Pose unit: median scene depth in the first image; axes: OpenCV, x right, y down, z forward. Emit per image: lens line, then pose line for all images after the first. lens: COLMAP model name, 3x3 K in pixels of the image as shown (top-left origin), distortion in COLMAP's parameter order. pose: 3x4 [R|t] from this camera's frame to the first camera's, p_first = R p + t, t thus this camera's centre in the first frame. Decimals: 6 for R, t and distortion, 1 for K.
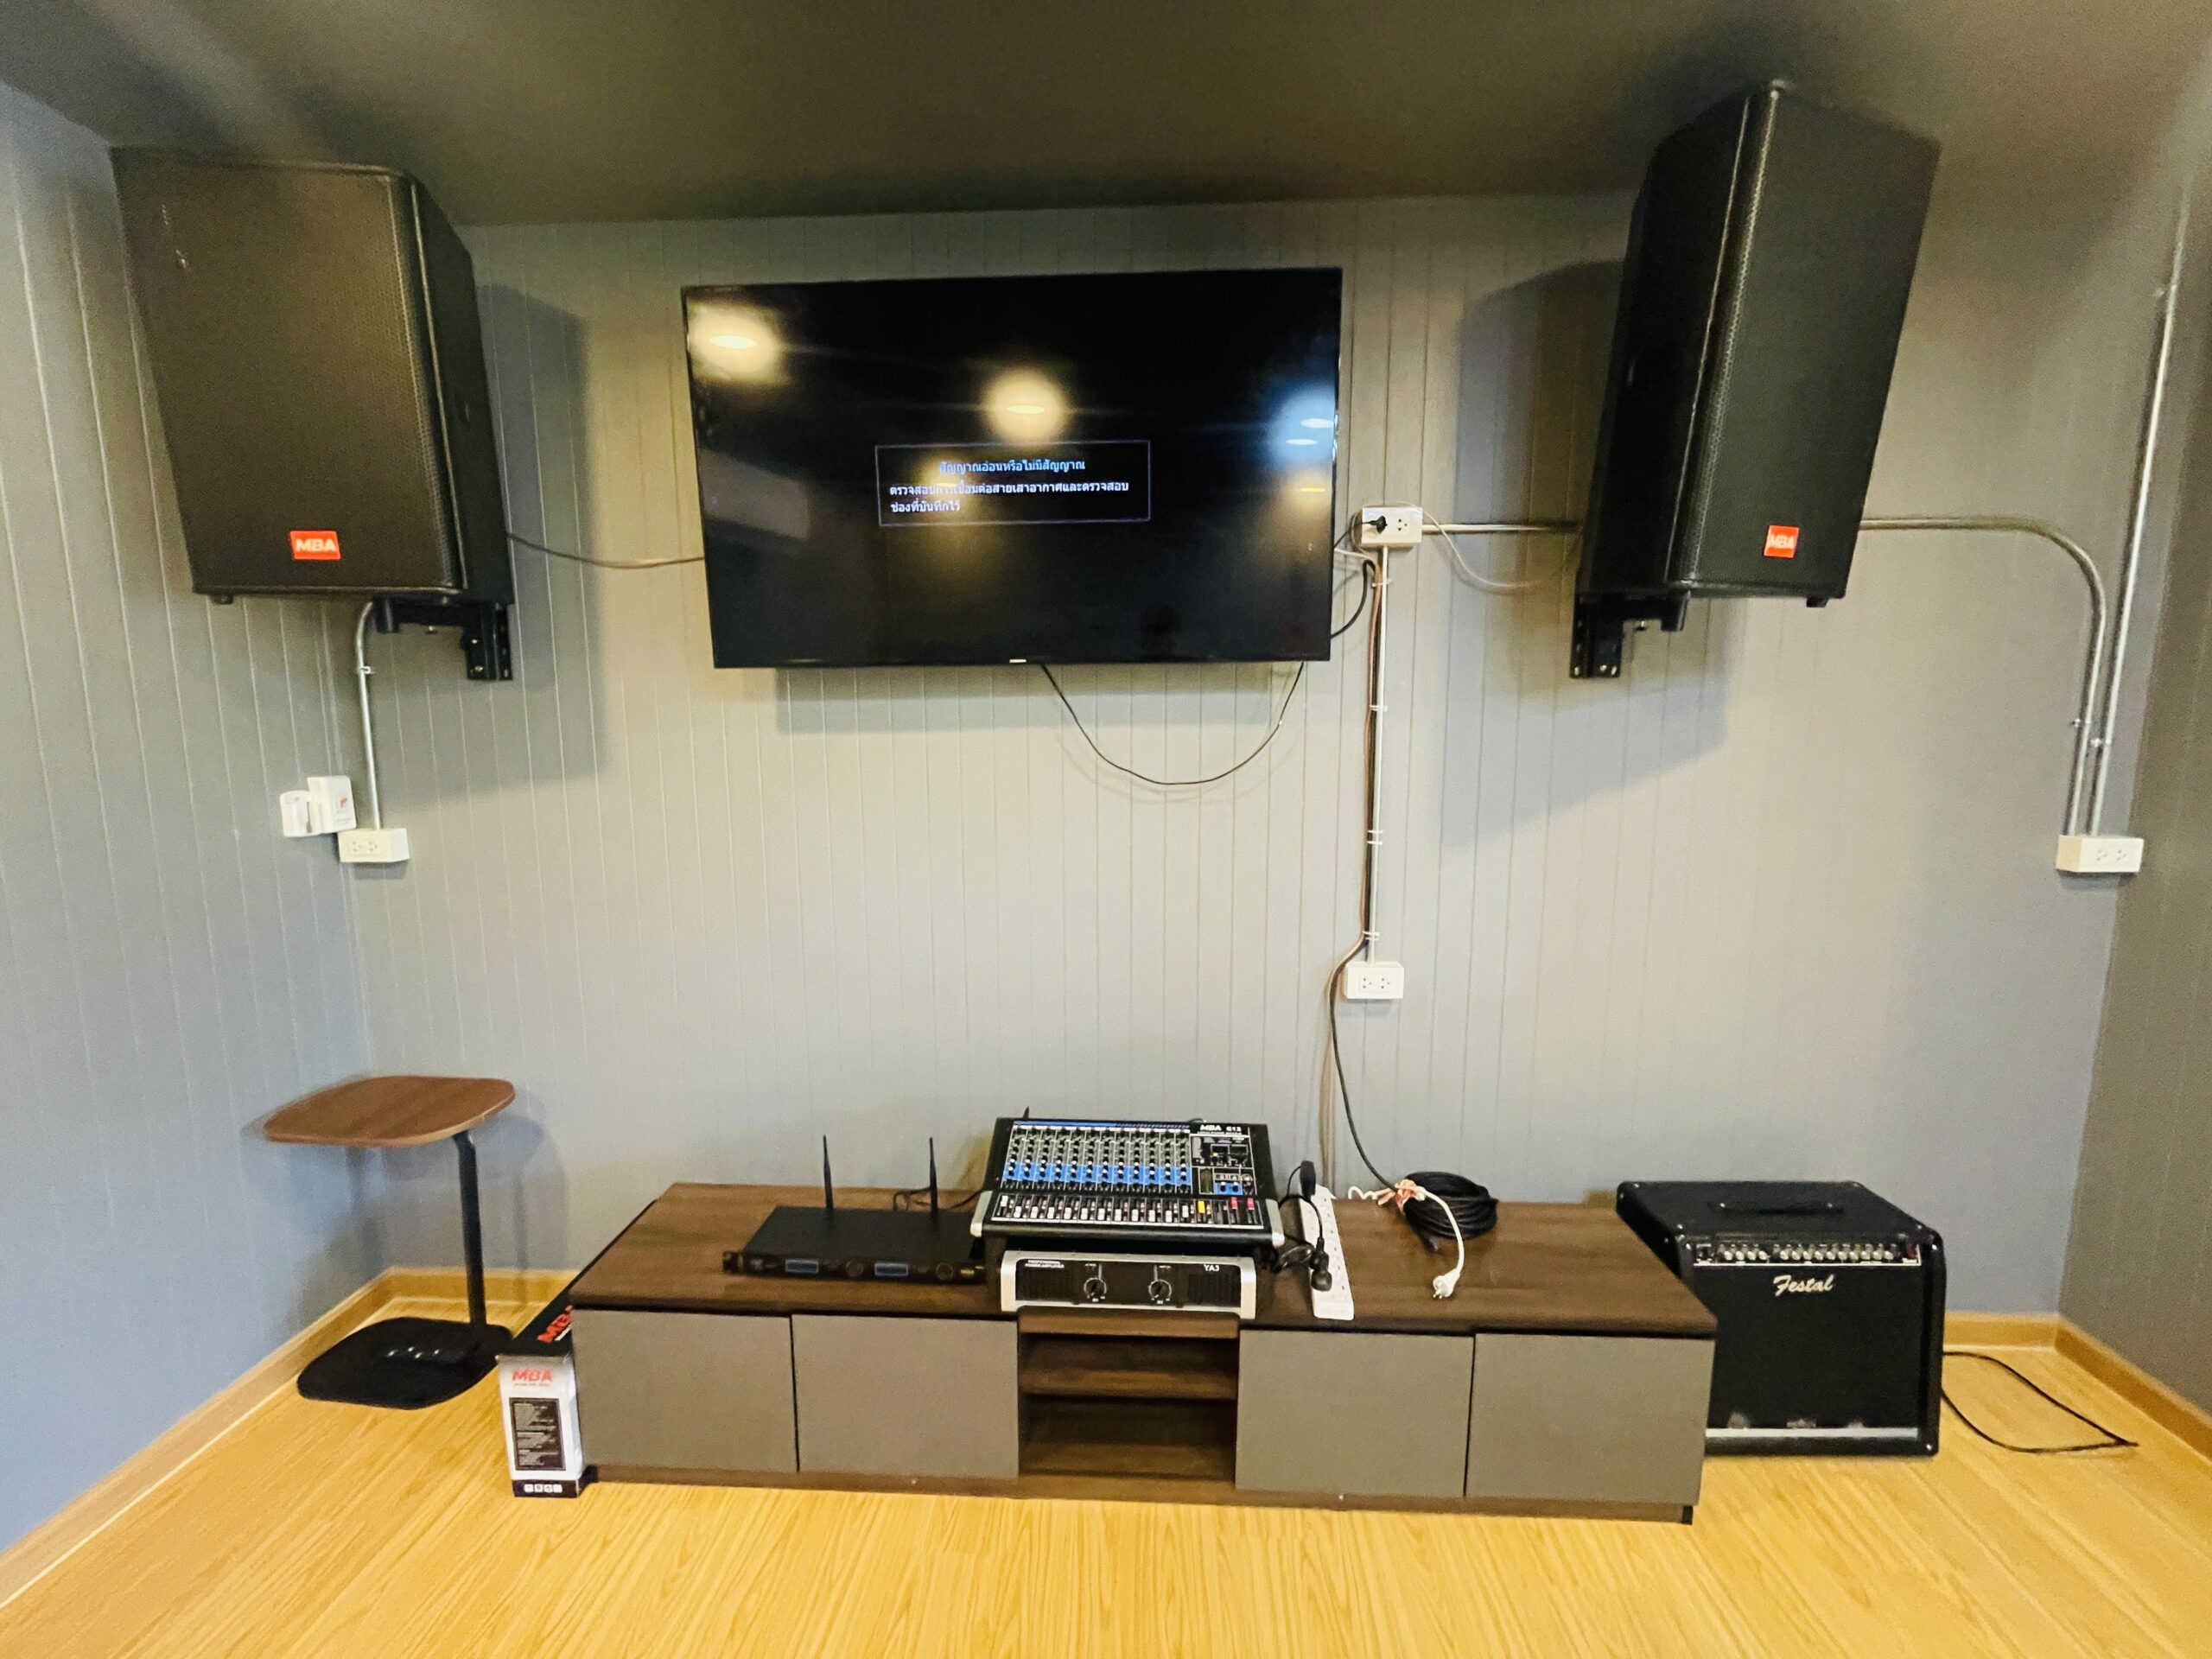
lens RADIAL K [[899.0, 0, 1109.4], [0, 899.0, 830.0], [0, 0, 1]] dist [-0.002149, 0.000439]
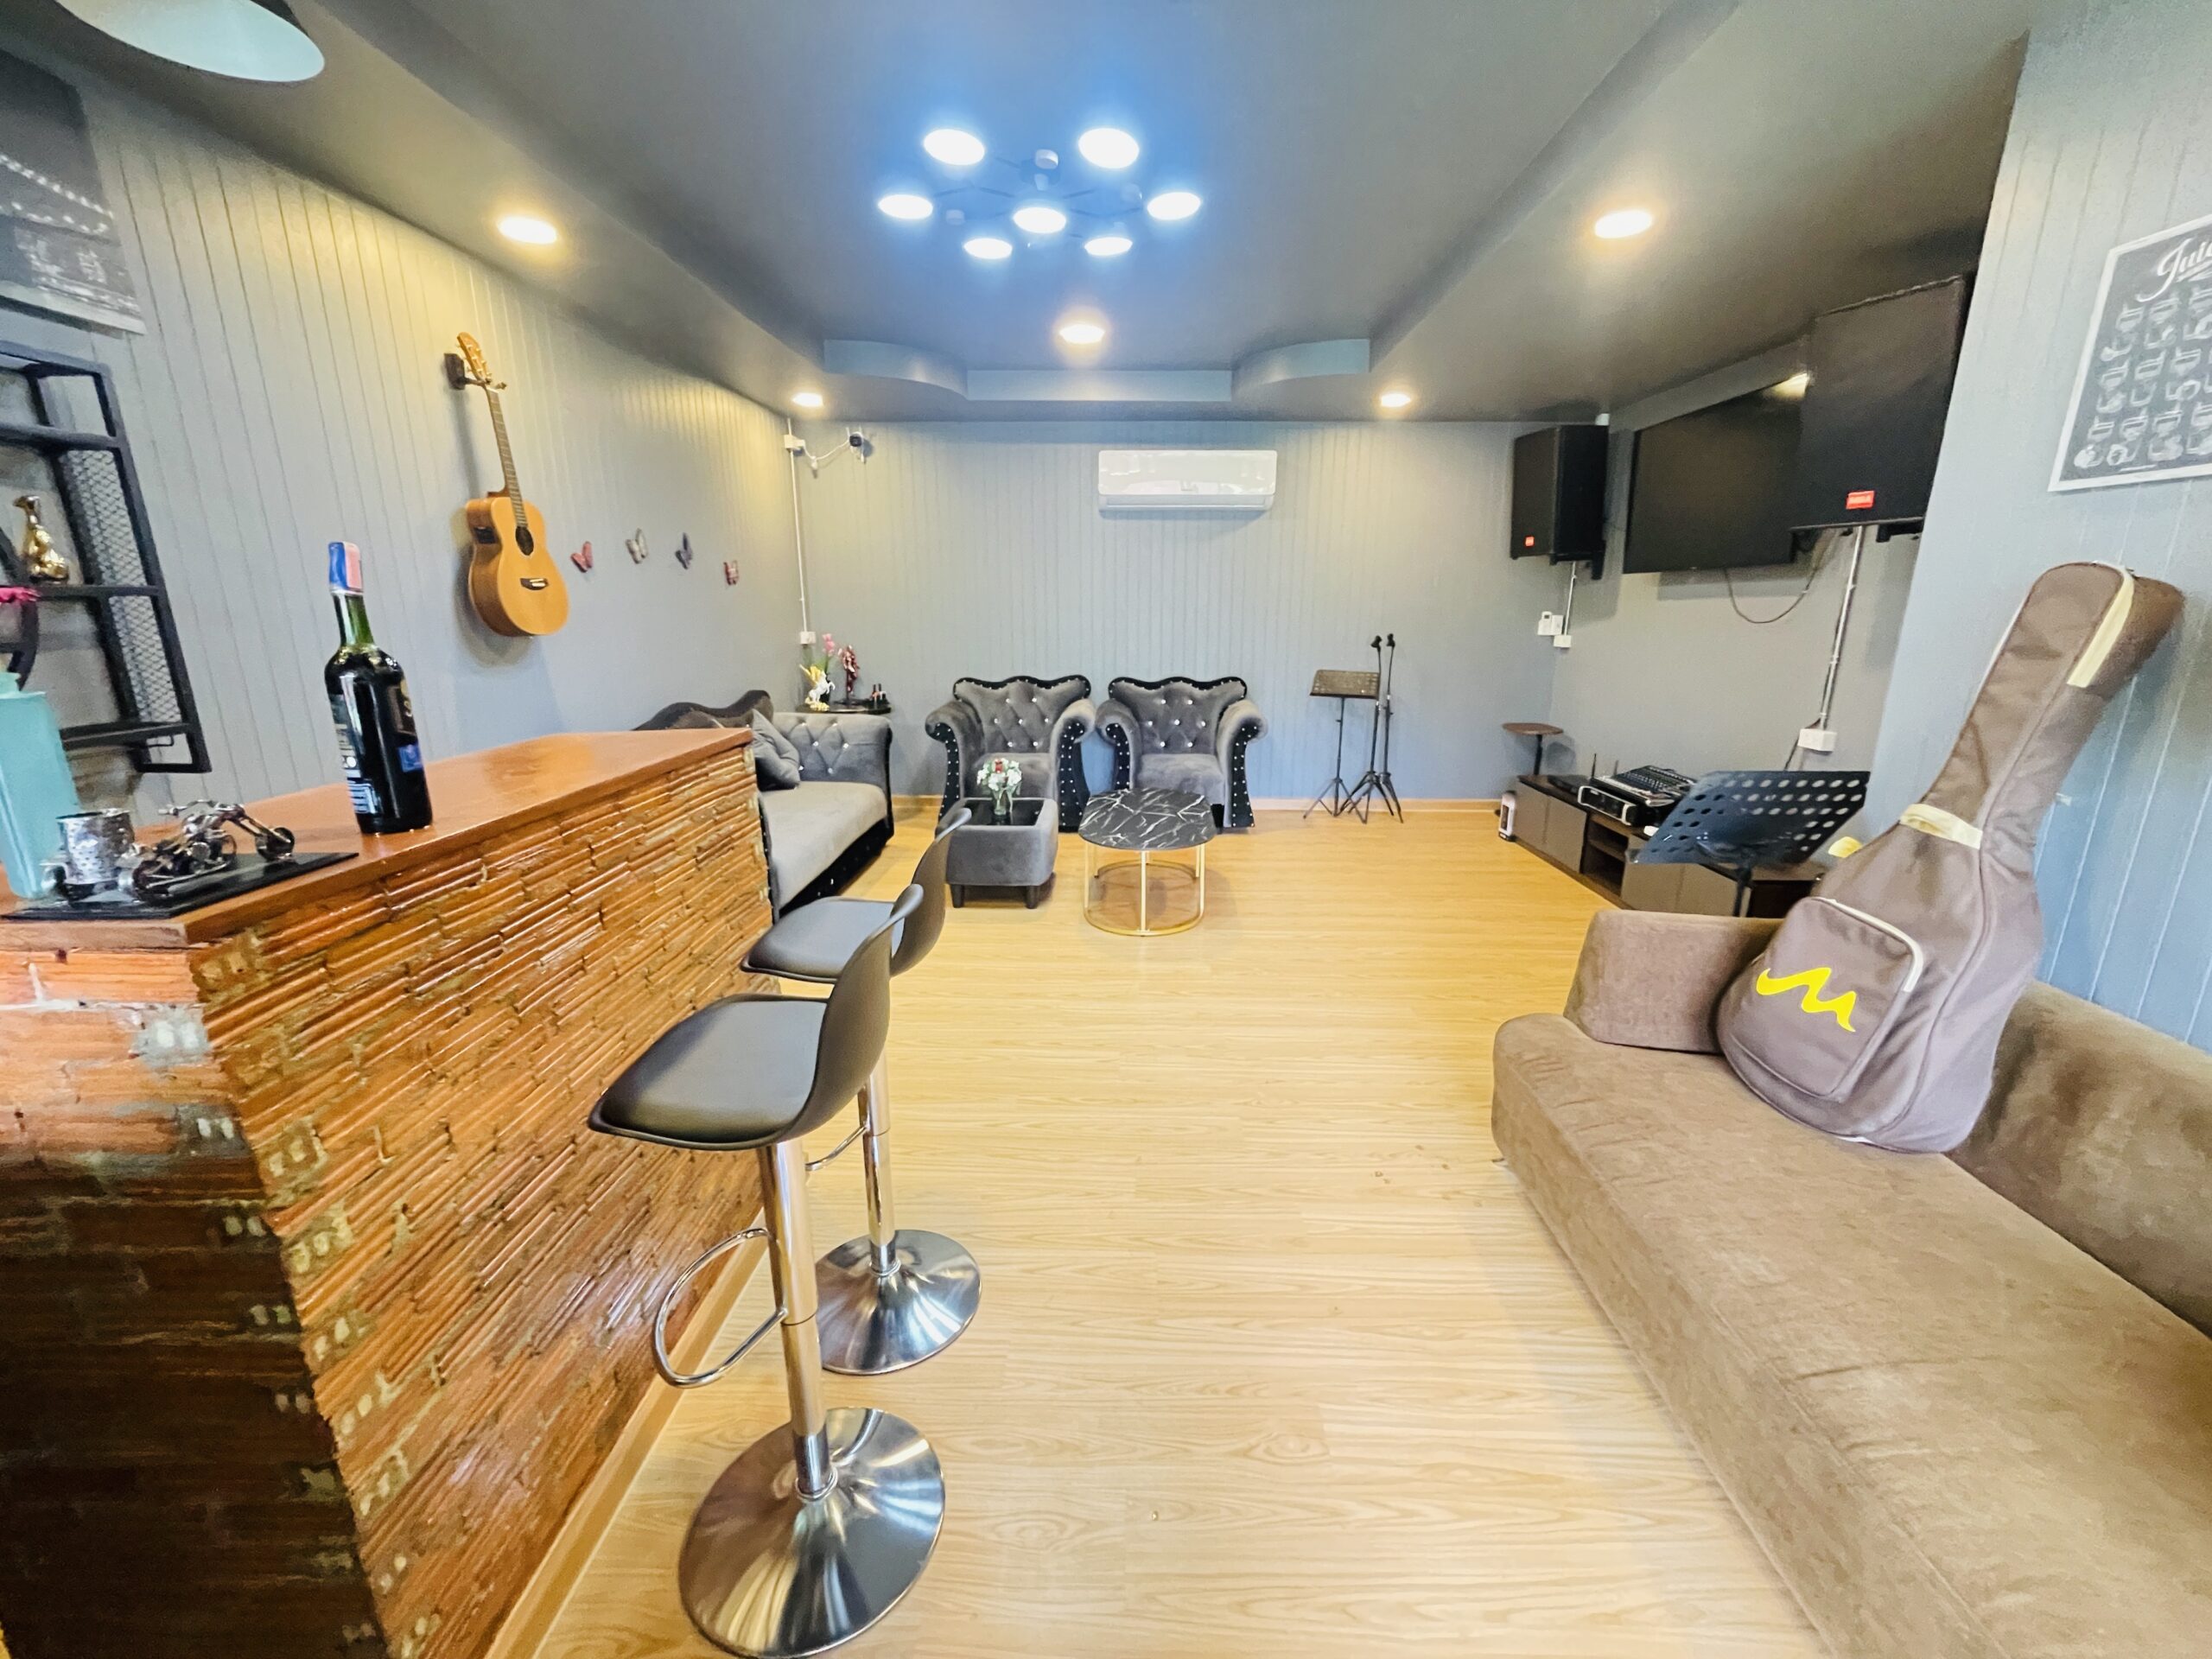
lens RADIAL K [[899.0, 0, 1109.4], [0, 899.0, 830.0], [0, 0, 1]] dist [-0.002149, 0.000439]
pose [[0.027856, 0.249189, -0.968054, 2.166830], [-0.132265, 0.960834, 0.243525, 0.094654], [0.990823, 0.121256, 0.059724, -0.533904]]
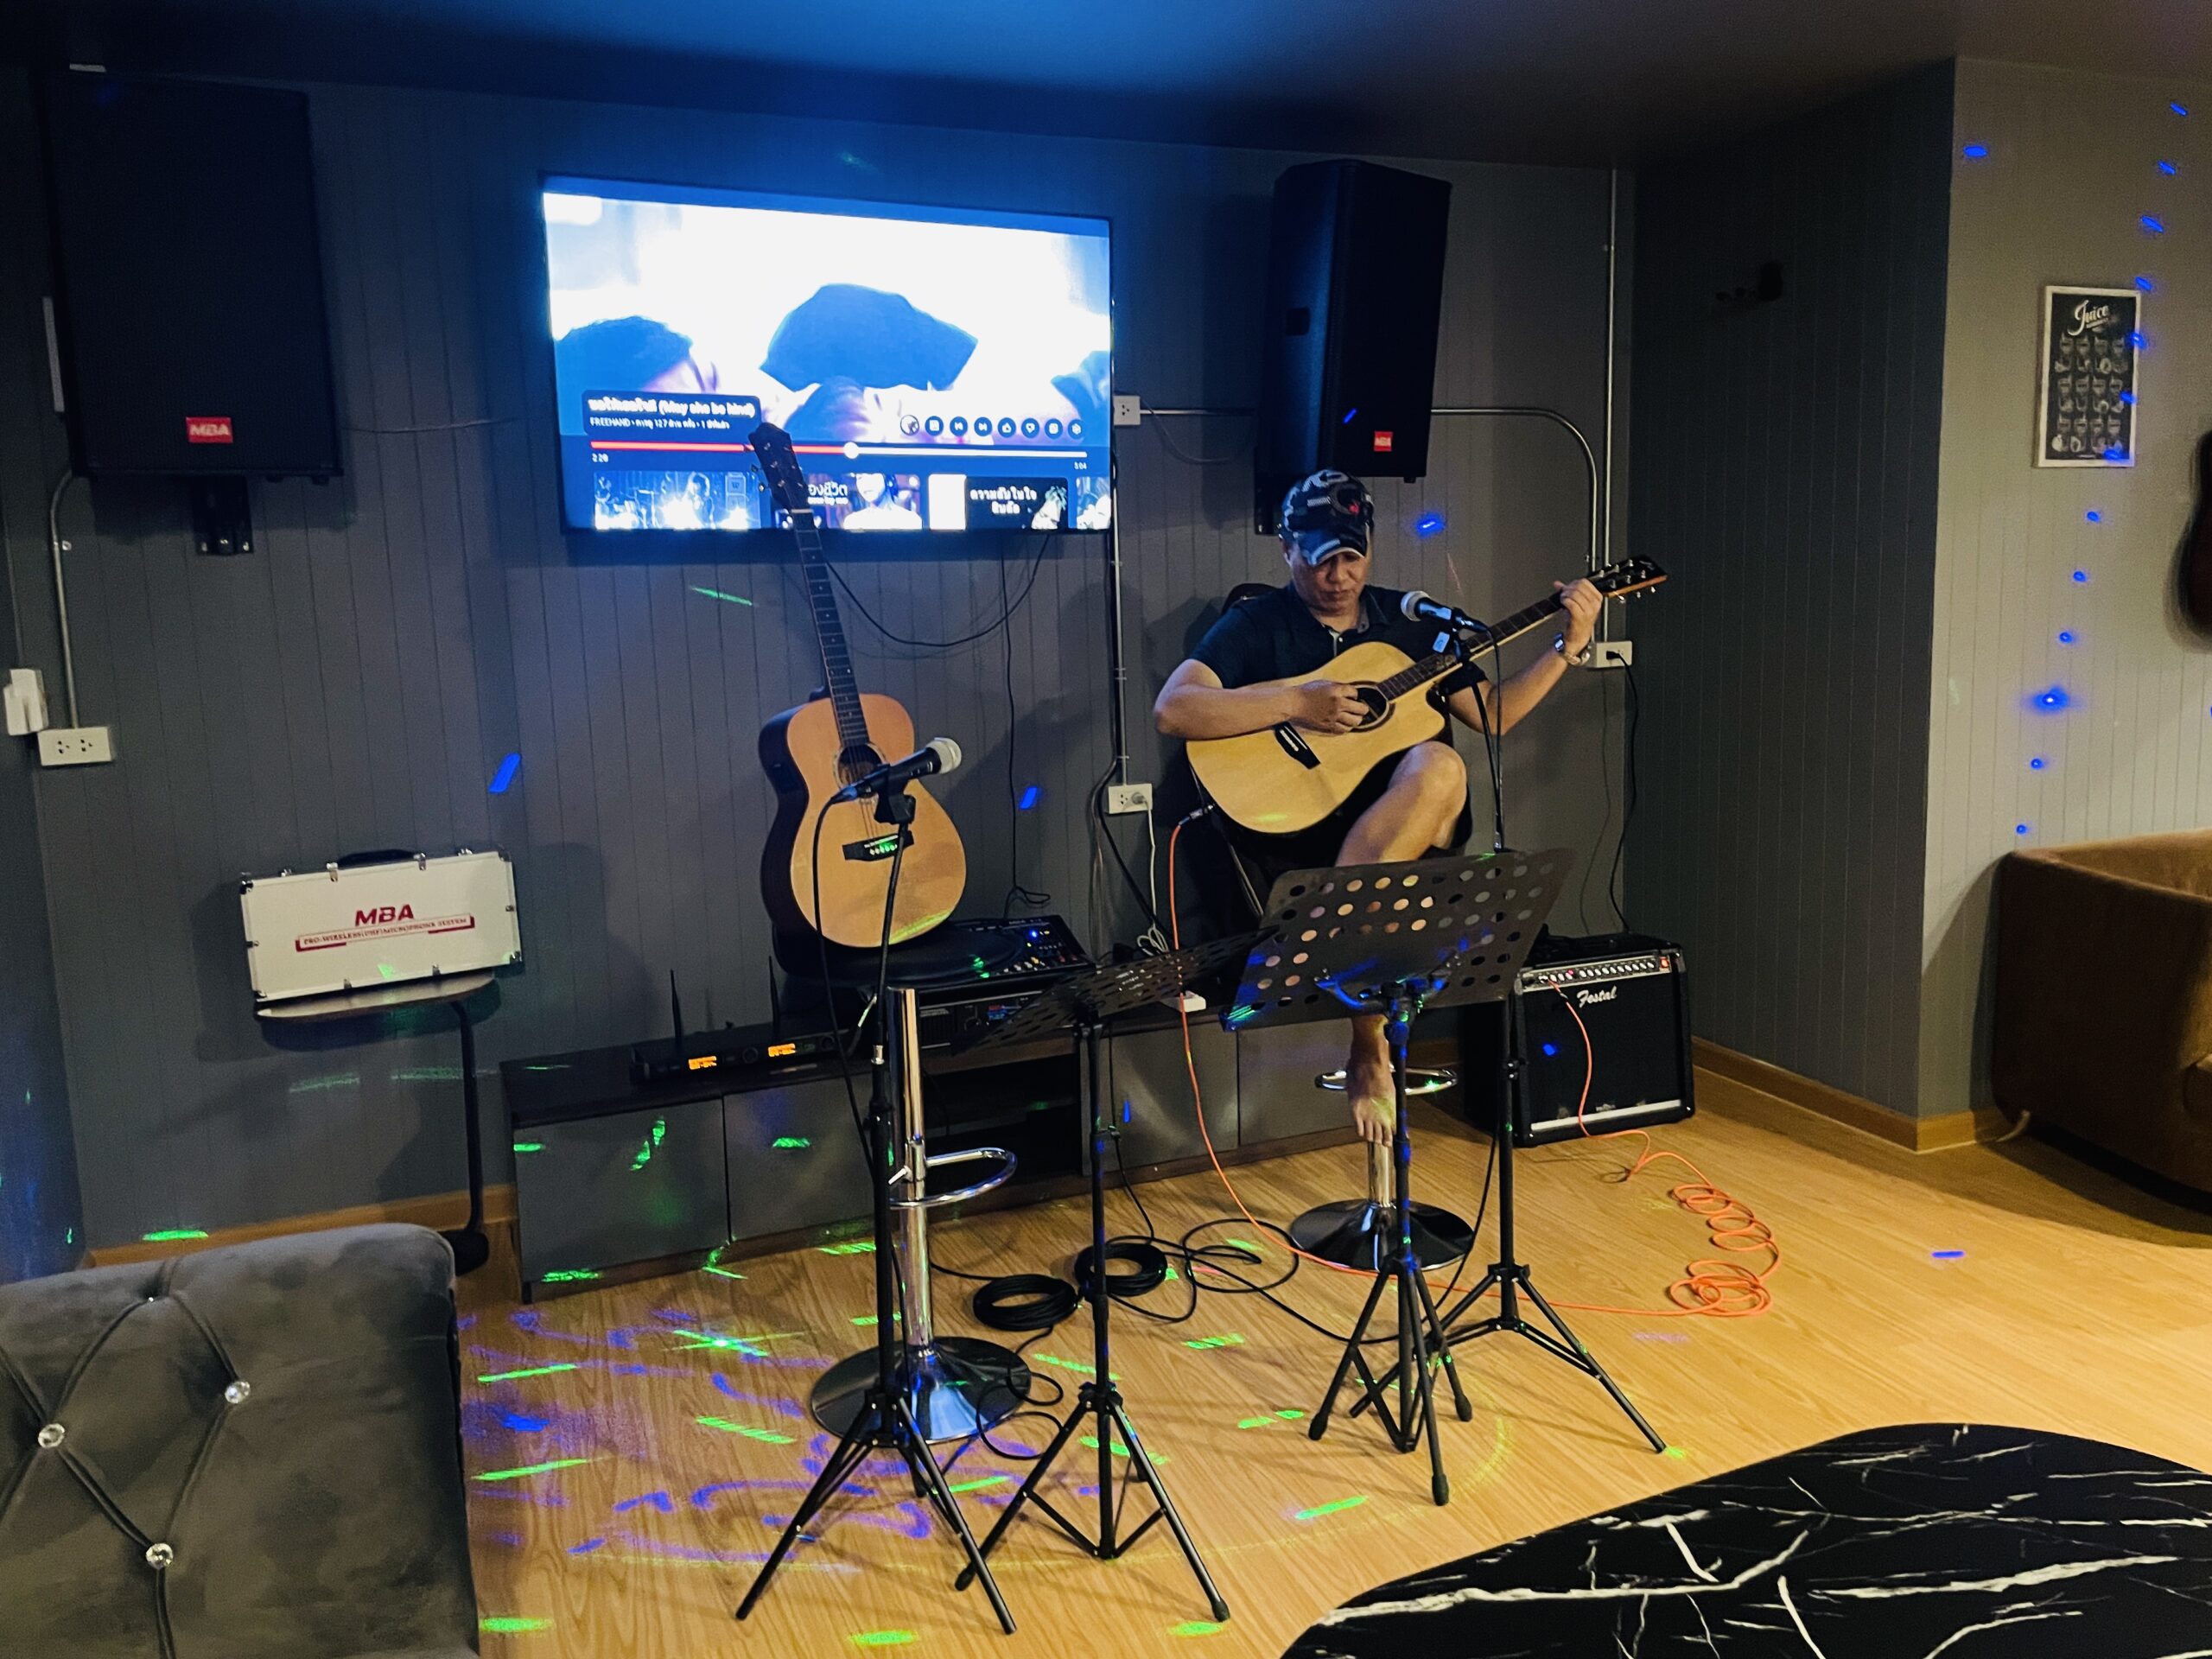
lens RADIAL K [[1684.8, 0, 1135.5], [0, 1684.8, 824.3], [0, 0, 1]] dist [0.009150, 0.002822]
pose [[0.906887, -0.090026, 0.411645, -0.614136], [0.086156, 0.995888, 0.027990, 0.147158], [-0.412472, 0.010082, 0.910914, -1.013080]]
